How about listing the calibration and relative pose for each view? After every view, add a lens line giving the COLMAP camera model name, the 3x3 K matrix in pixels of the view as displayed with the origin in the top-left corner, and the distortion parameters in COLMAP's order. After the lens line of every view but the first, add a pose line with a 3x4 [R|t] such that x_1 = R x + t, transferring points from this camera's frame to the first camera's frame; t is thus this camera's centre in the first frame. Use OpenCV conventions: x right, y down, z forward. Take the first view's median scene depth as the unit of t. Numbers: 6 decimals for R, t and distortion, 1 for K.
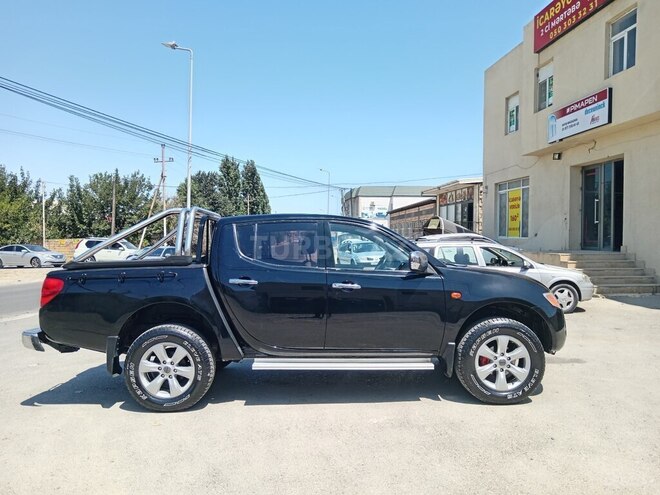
lens RADIAL K [[513.9, 0, 326.4], [0, 513.9, 245.3], [0, 0, 1]] dist [-0.011906, 0.017615]
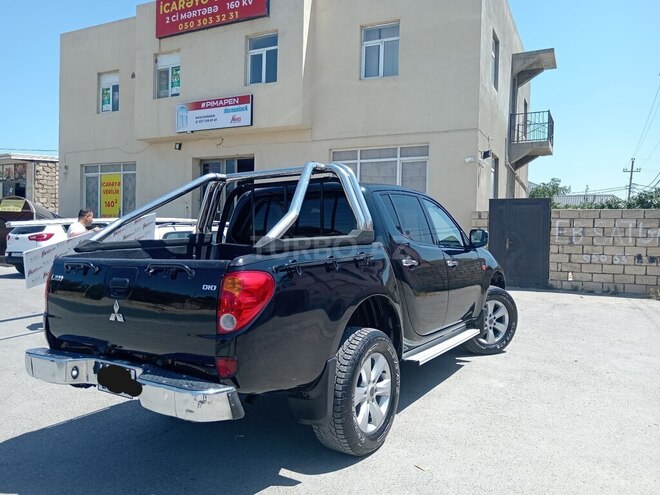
lens RADIAL K [[513.9, 0, 333.4], [0, 513.9, 251.9], [0, 0, 1]] dist [-0.011906, 0.017615]
pose [[0.552155, -0.025660, 0.833347, -0.273514], [-0.002672, 0.999467, 0.032546, 0.004516], [-0.833737, -0.020197, 0.551792, 0.186568]]
